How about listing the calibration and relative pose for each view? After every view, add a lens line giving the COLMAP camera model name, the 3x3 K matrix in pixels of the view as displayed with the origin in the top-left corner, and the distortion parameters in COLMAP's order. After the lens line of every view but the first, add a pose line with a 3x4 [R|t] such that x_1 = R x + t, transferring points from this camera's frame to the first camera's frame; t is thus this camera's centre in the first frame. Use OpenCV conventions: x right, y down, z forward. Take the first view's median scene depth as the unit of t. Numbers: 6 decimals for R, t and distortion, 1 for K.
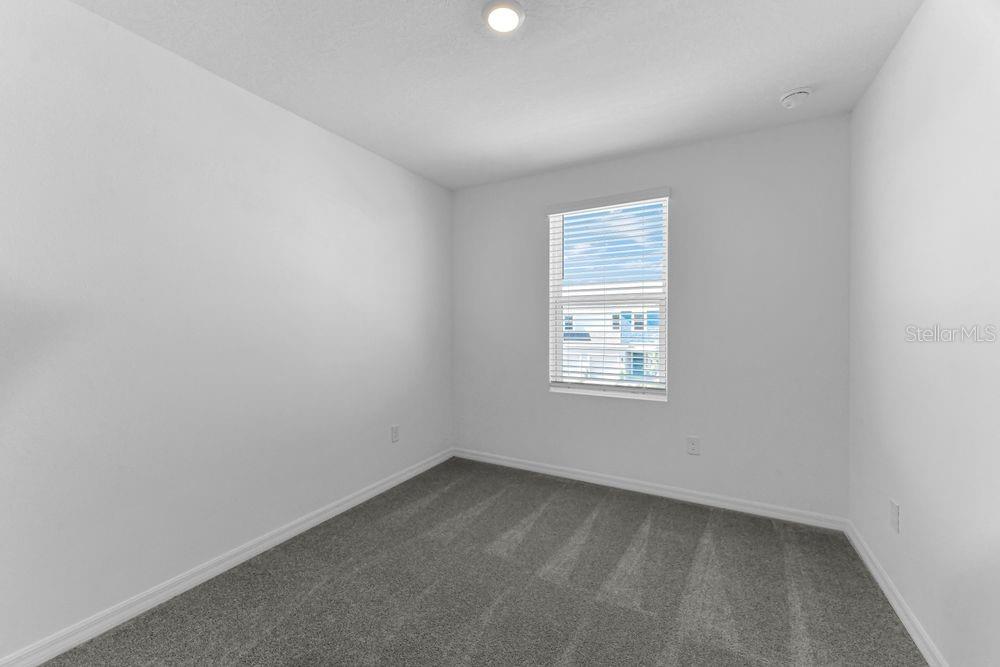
lens RADIAL K [[401.8, 0, 499.9], [0, 401.8, 331.0], [0, 0, 1]] dist [0.013736, -0.000194]
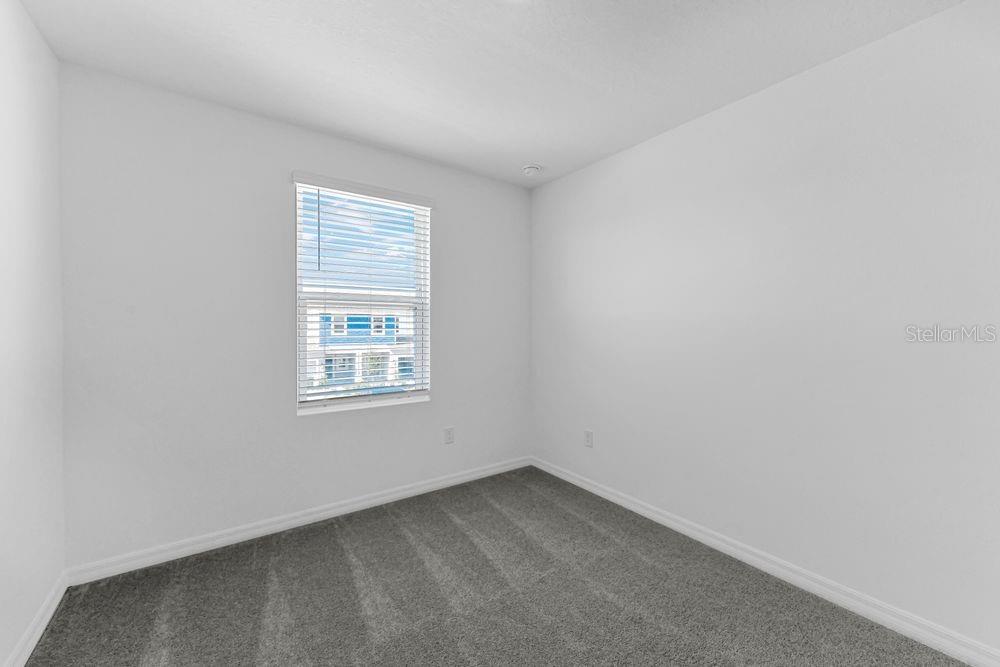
lens RADIAL K [[401.8, 0, 499.9], [0, 401.8, 331.0], [0, 0, 1]] dist [0.013736, -0.000194]
pose [[0.430870, -0.006311, 0.902392, -0.471420], [0.013850, 0.999904, 0.000380, -0.004974], [-0.902308, 0.012334, 0.430916, 0.384168]]
